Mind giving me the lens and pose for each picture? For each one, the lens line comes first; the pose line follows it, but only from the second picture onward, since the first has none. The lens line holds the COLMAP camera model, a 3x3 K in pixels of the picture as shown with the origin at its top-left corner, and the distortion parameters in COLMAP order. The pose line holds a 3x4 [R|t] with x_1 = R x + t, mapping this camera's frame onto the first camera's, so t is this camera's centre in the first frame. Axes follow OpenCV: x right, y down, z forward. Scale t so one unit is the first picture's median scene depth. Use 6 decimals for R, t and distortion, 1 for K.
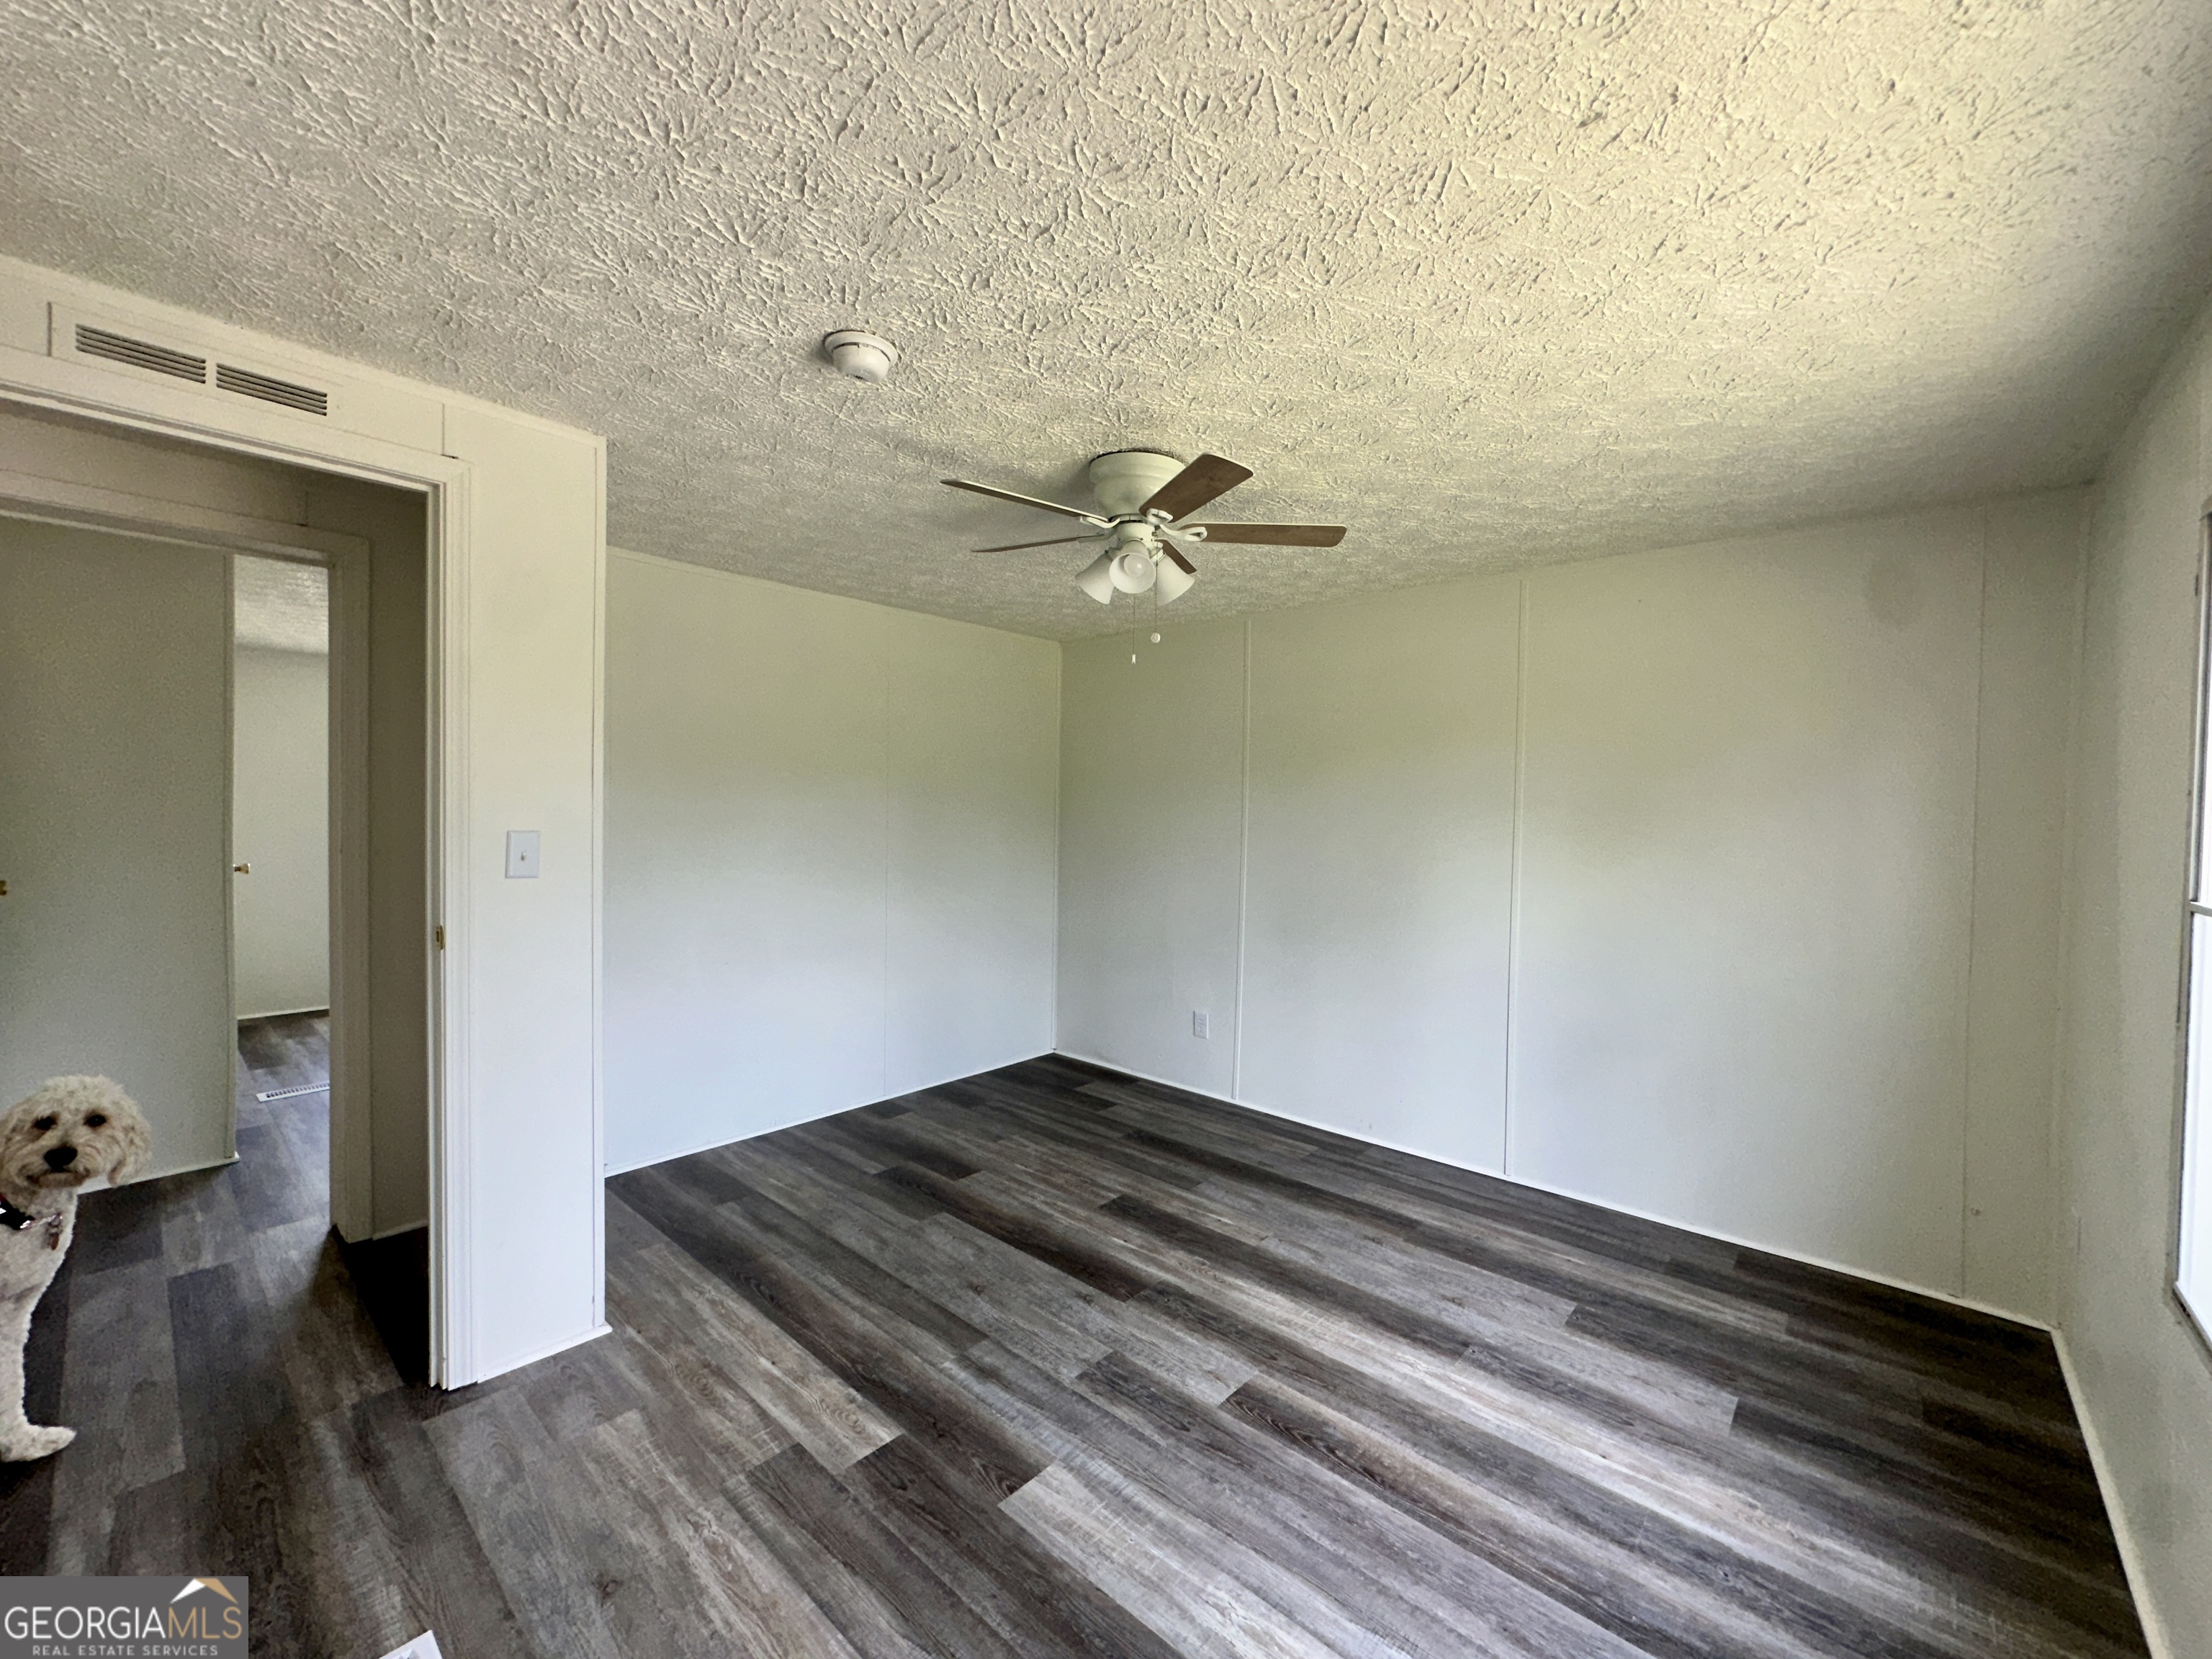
lens RADIAL K [[886.6, 0, 1100.4], [0, 886.6, 825.2], [0, 0, 1]] dist [-0.006469, 0.001198]
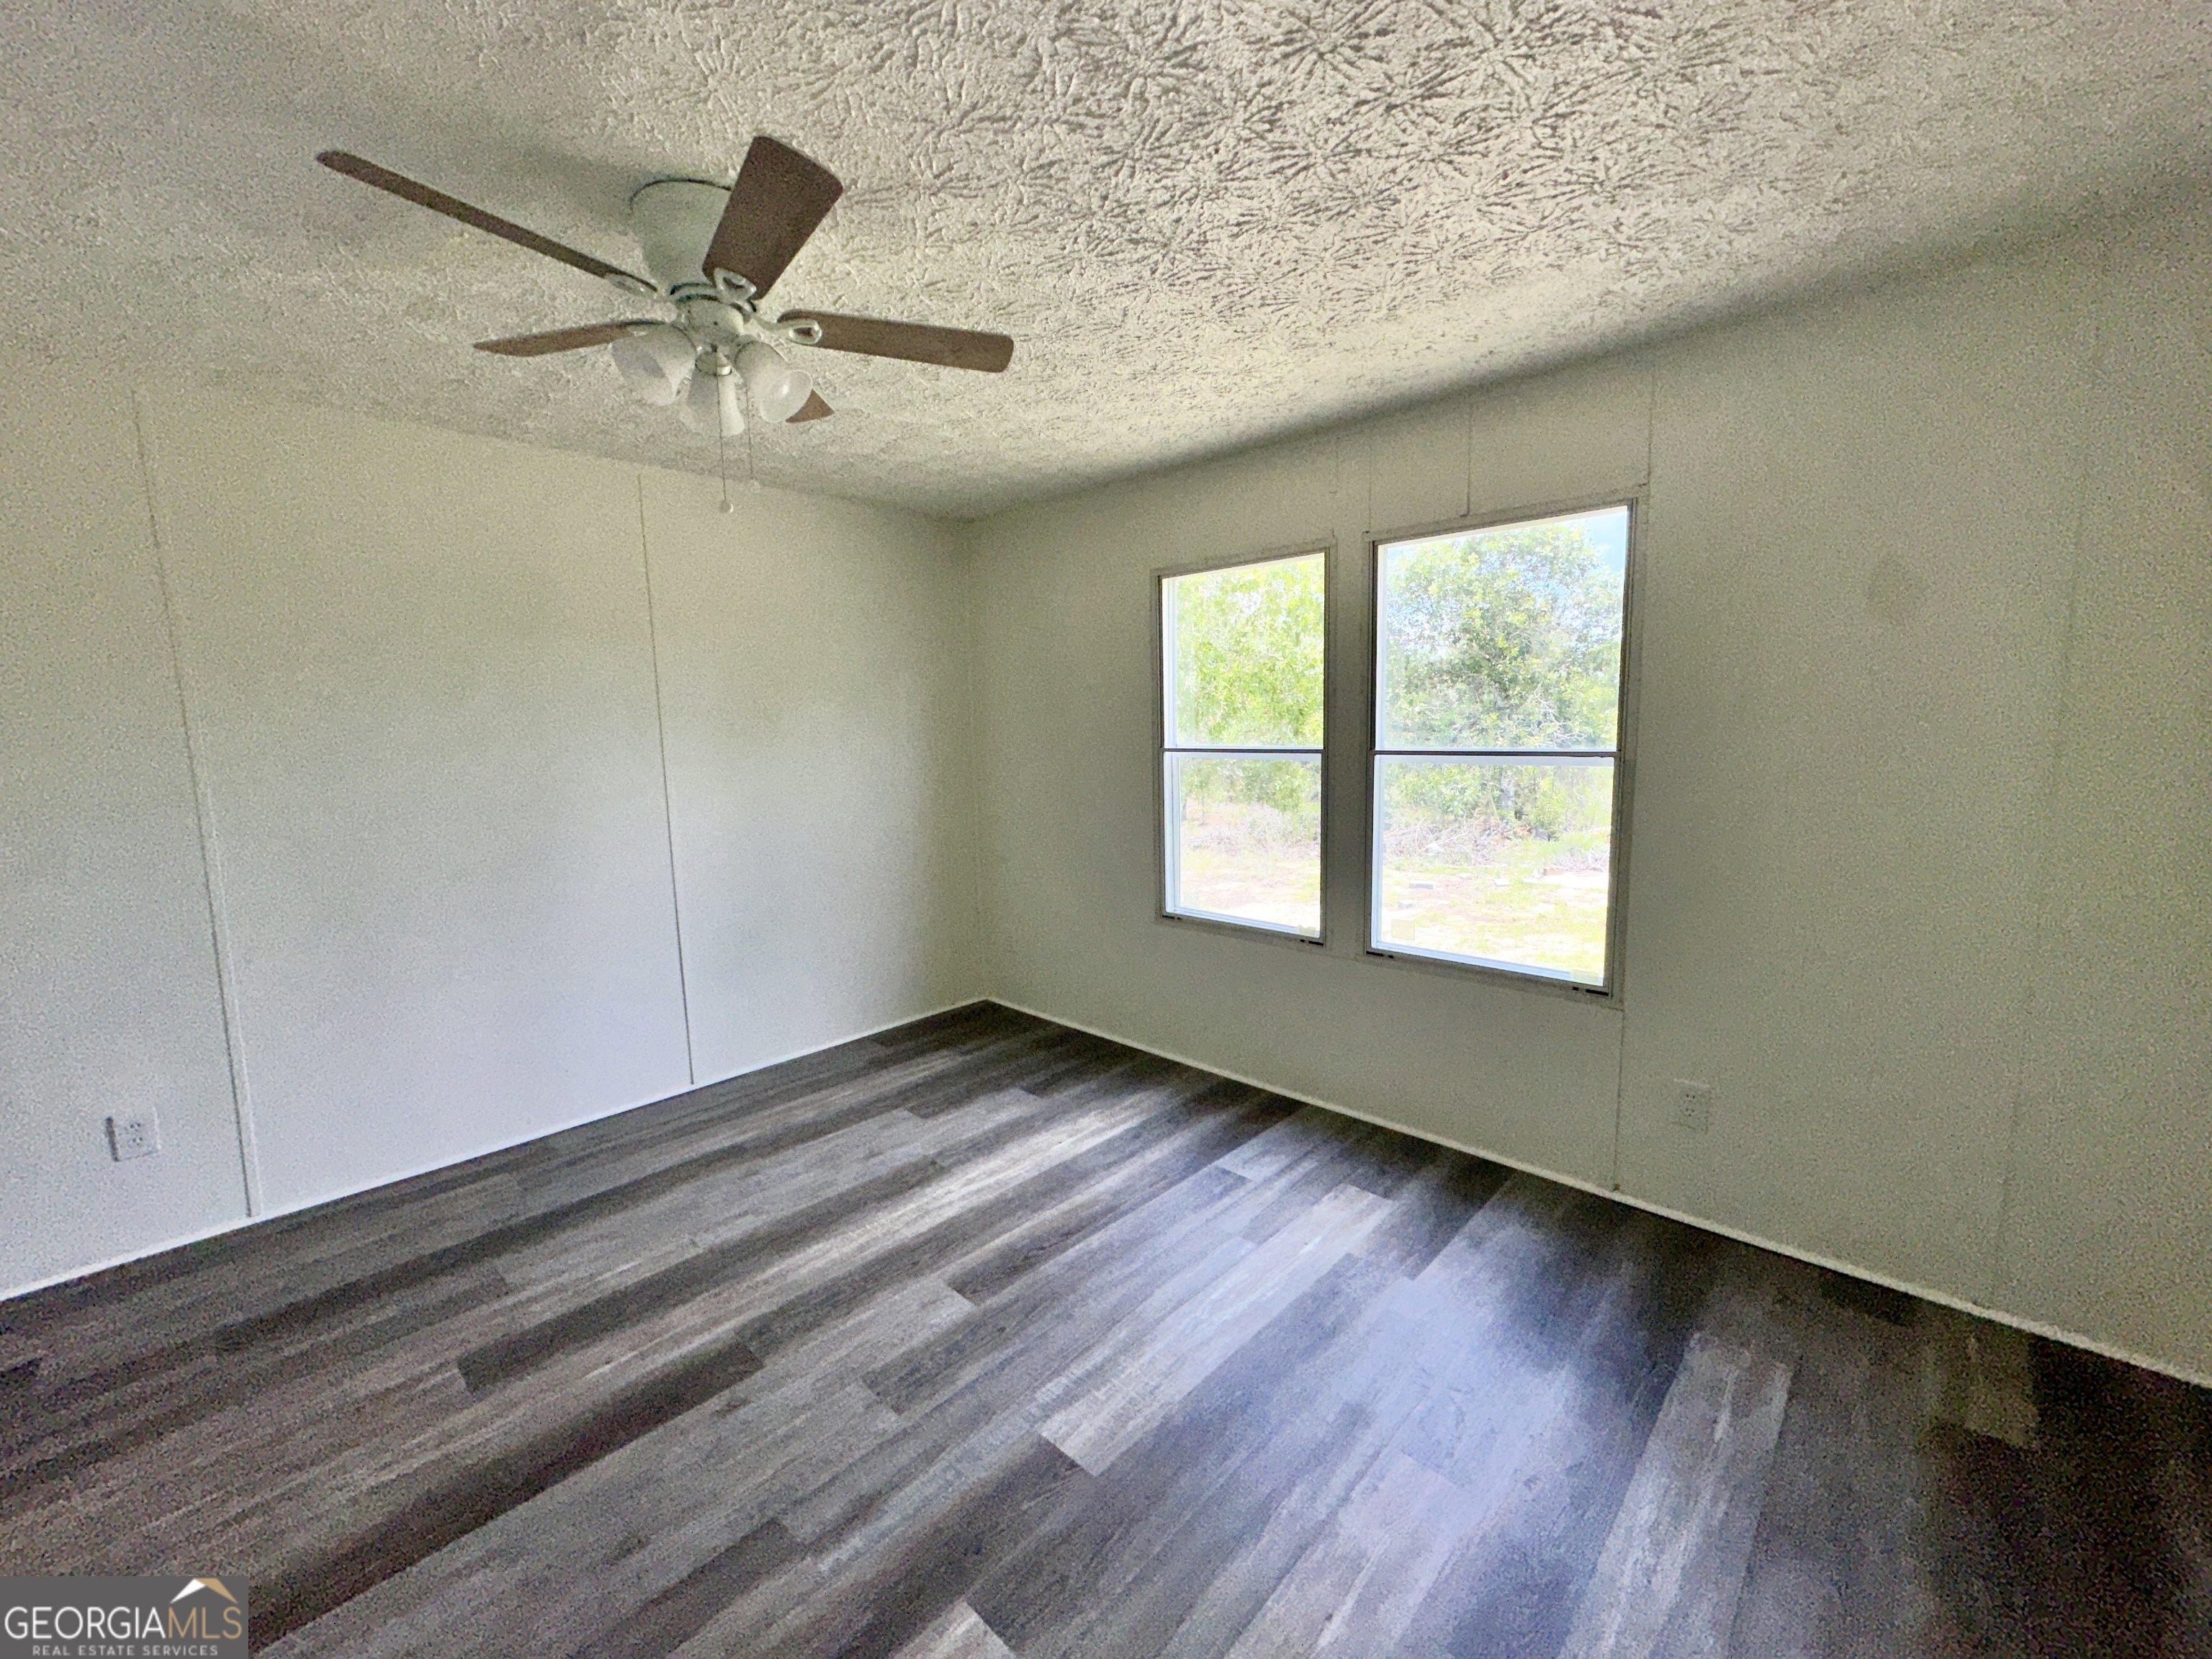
lens RADIAL K [[886.6, 0, 1110.8], [0, 886.6, 824.3], [0, 0, 1]] dist [-0.006469, 0.001198]
pose [[0.019682, -0.134150, 0.990766, -0.805754], [0.040259, 0.990260, 0.133282, -0.021346], [-0.998995, 0.037264, 0.024891, 0.804430]]
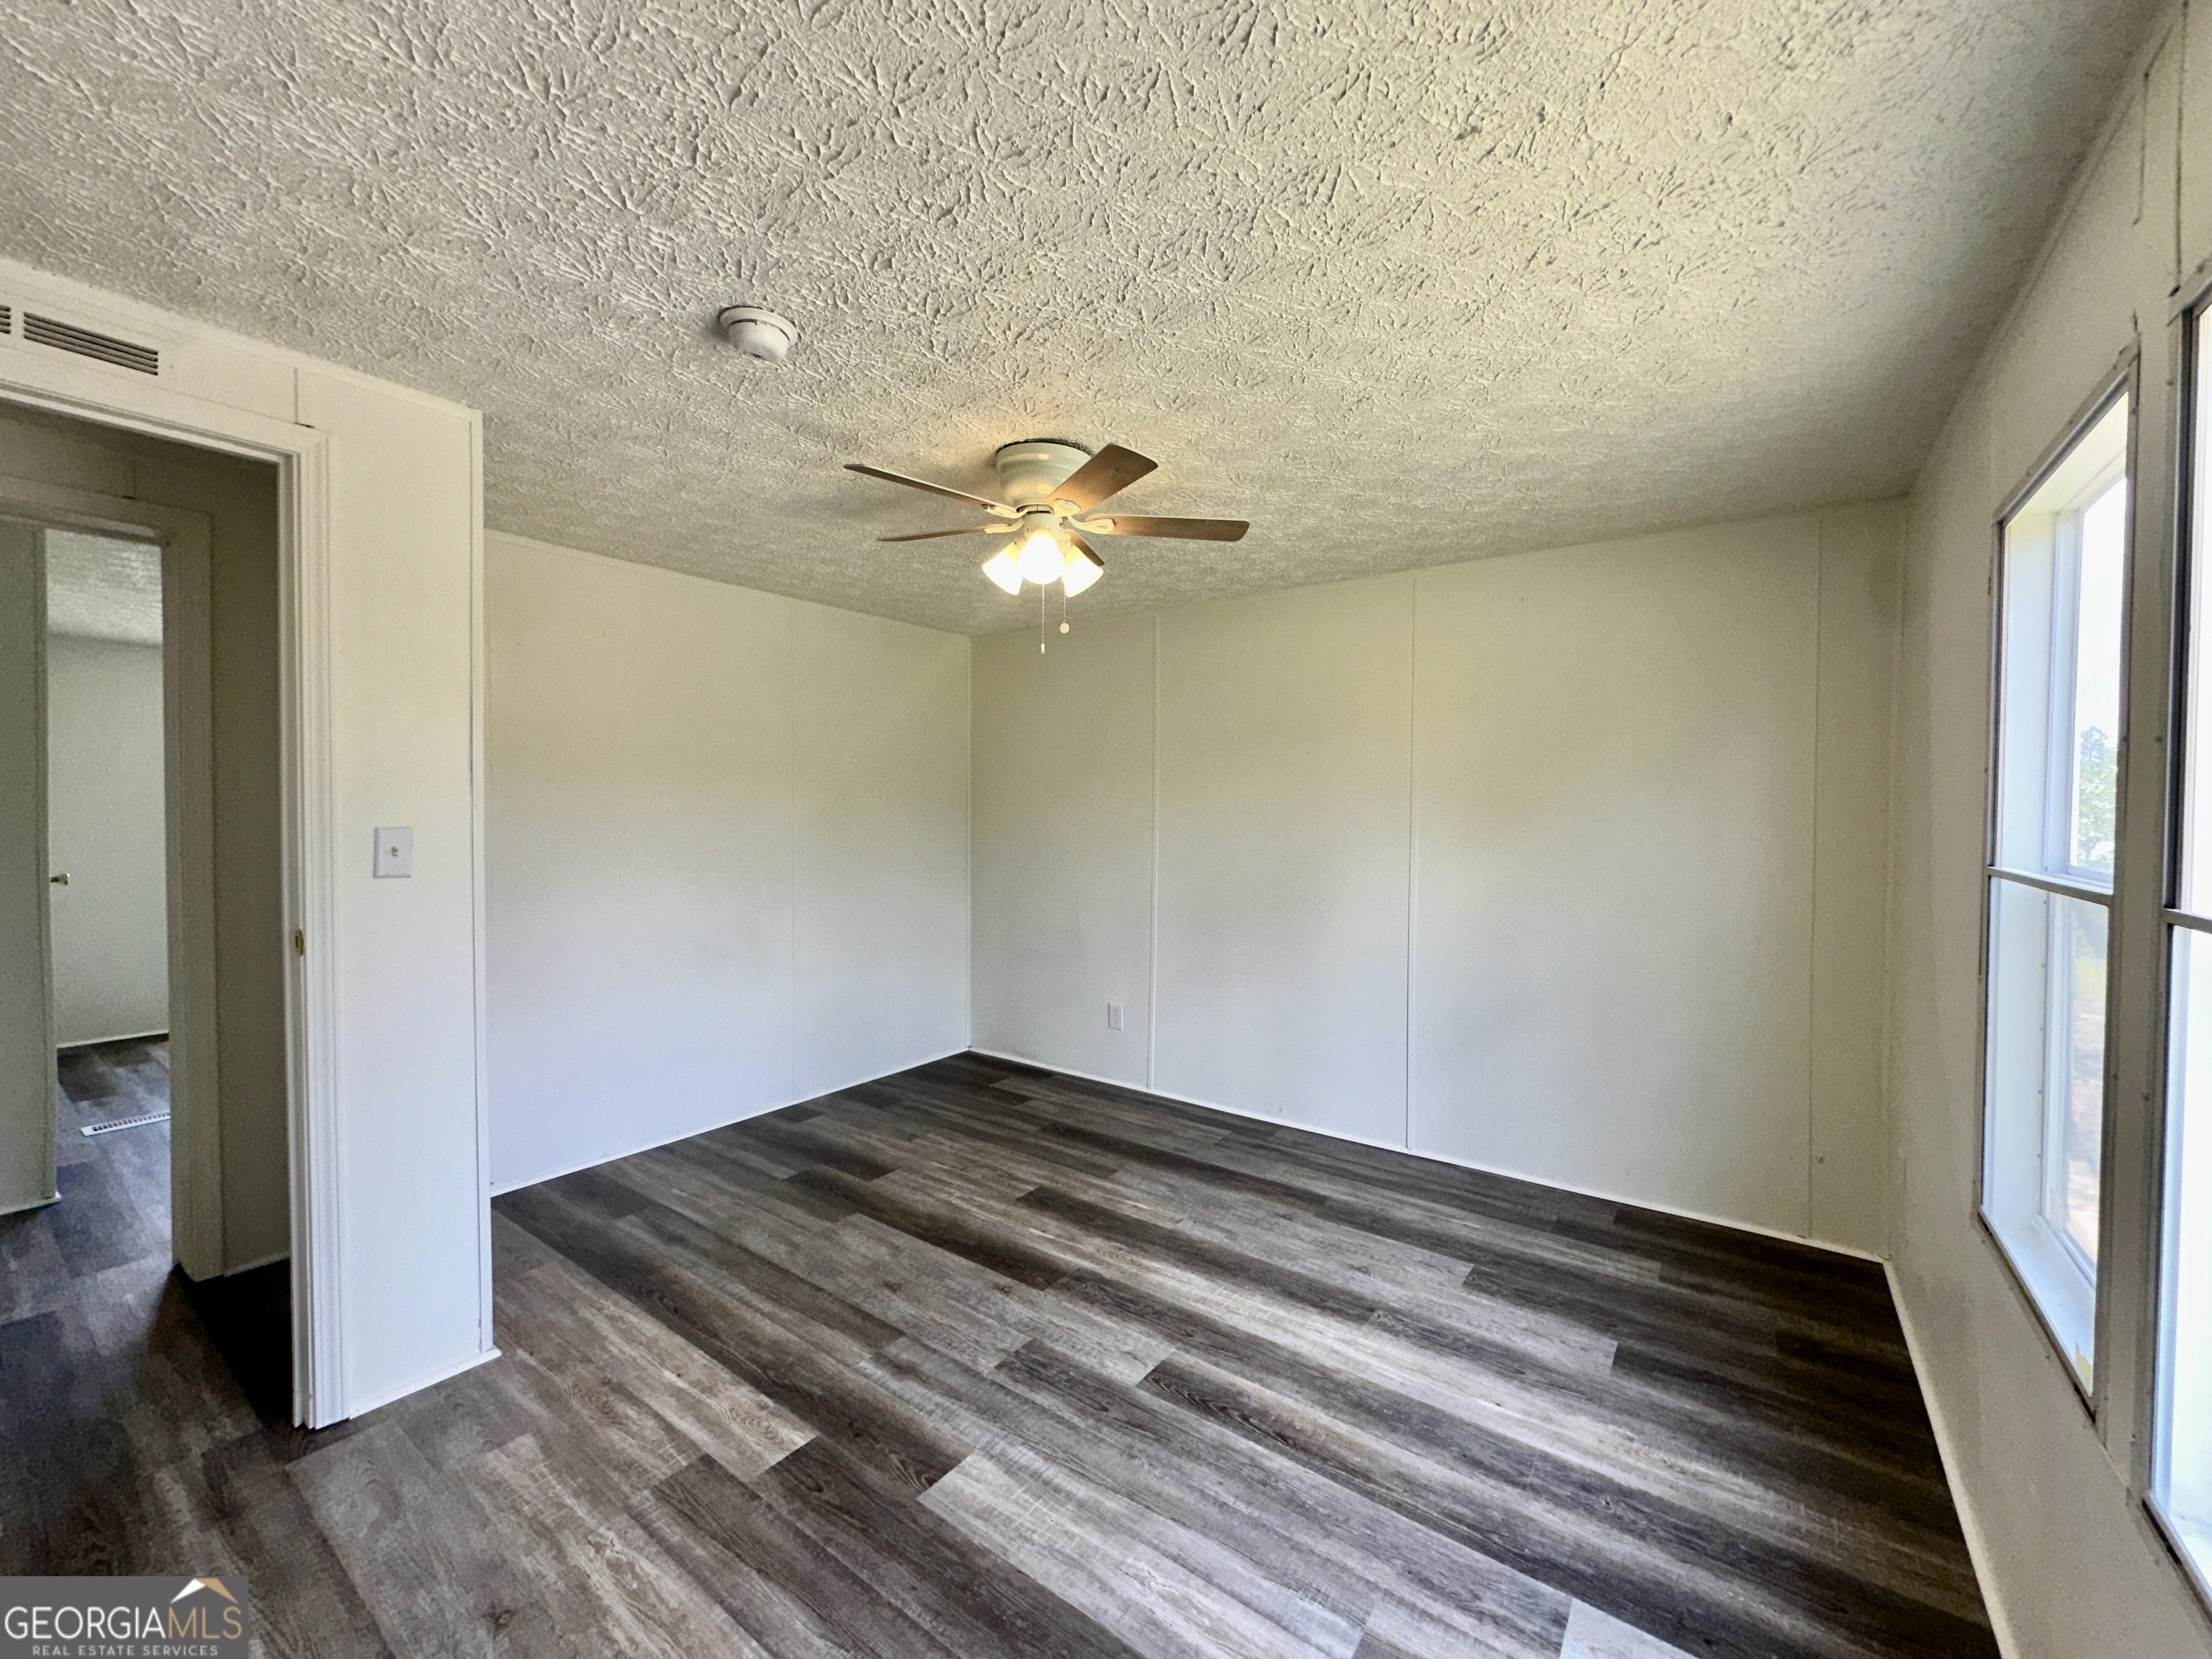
lens RADIAL K [[886.6, 0, 1101.2], [0, 886.6, 825.1], [0, 0, 1]] dist [-0.006469, 0.001198]
pose [[0.995099, -0.013025, 0.098023, 0.002215], [0.013044, 0.999915, 0.000444, 0.014045], [-0.098020, 0.000837, 0.995184, -0.006194]]
